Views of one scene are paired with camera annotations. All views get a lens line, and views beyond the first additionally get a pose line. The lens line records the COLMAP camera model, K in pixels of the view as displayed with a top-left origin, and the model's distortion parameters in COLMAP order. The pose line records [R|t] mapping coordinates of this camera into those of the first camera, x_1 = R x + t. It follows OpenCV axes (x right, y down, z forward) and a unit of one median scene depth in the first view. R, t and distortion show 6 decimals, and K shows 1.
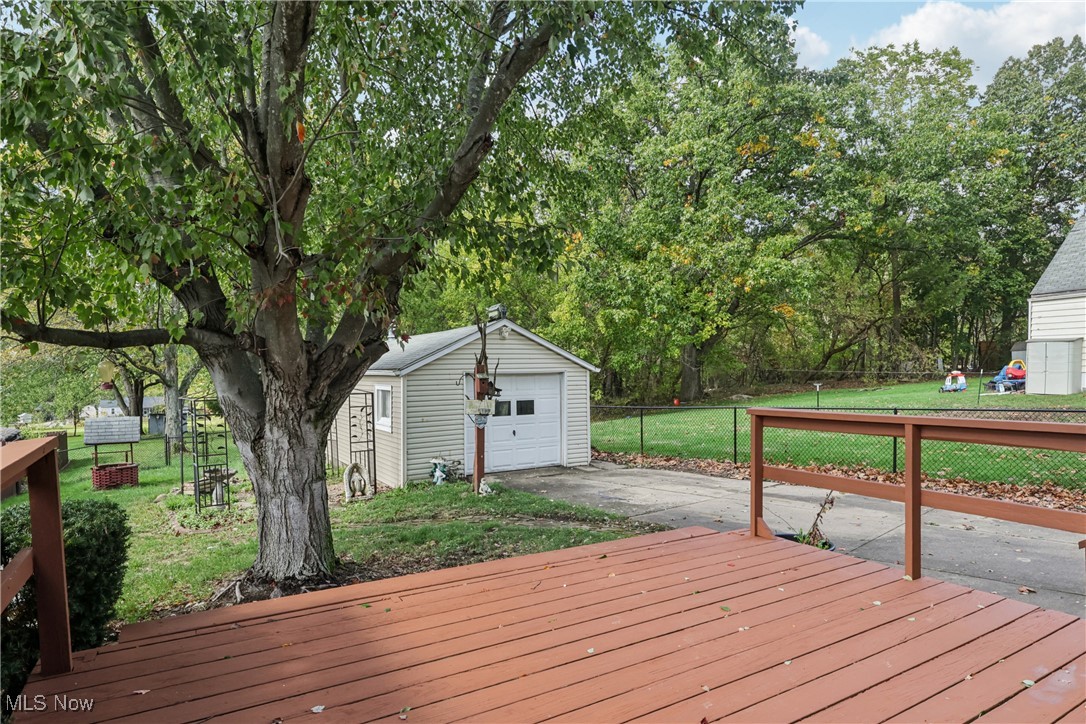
lens RADIAL K [[618.6, 0, 544.3], [0, 618.6, 399.0], [0, 0, 1]] dist [0.002115, -0.000109]
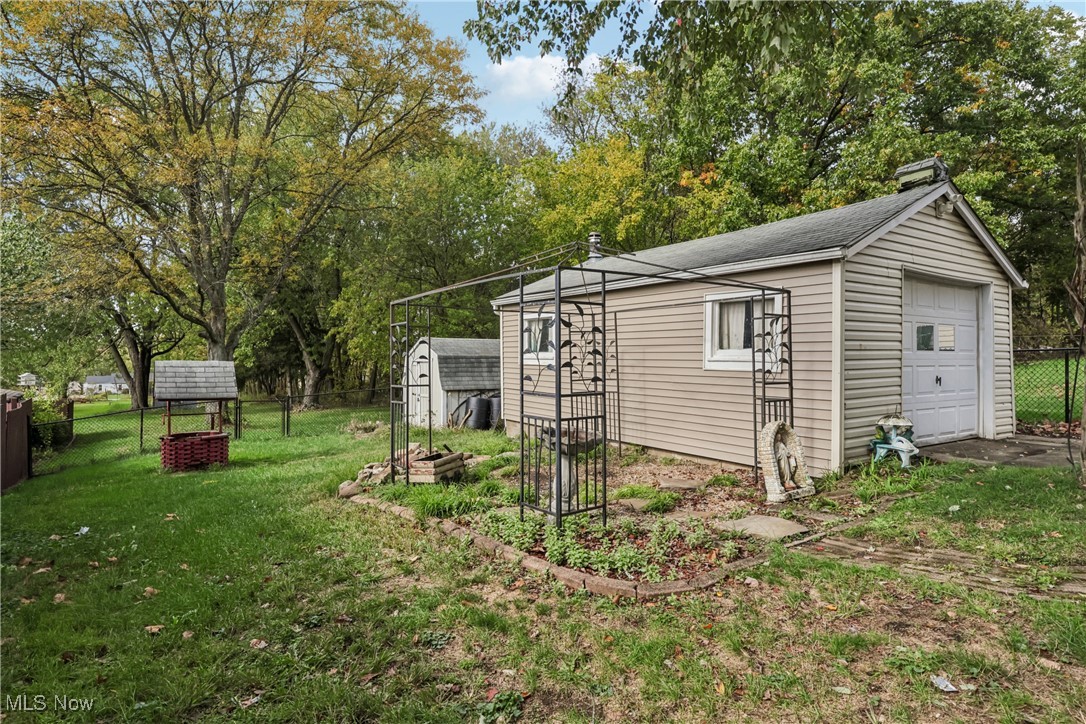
lens RADIAL K [[599.5, 0, 543.0], [0, 599.5, 362.0], [0, 0, 1]] dist [0.000290, -0.000364]
pose [[0.999068, 0.015736, 0.040185, -0.351789], [-0.014060, 0.999034, -0.041636, 0.051977], [-0.040801, 0.041032, 0.998324, 0.347463]]
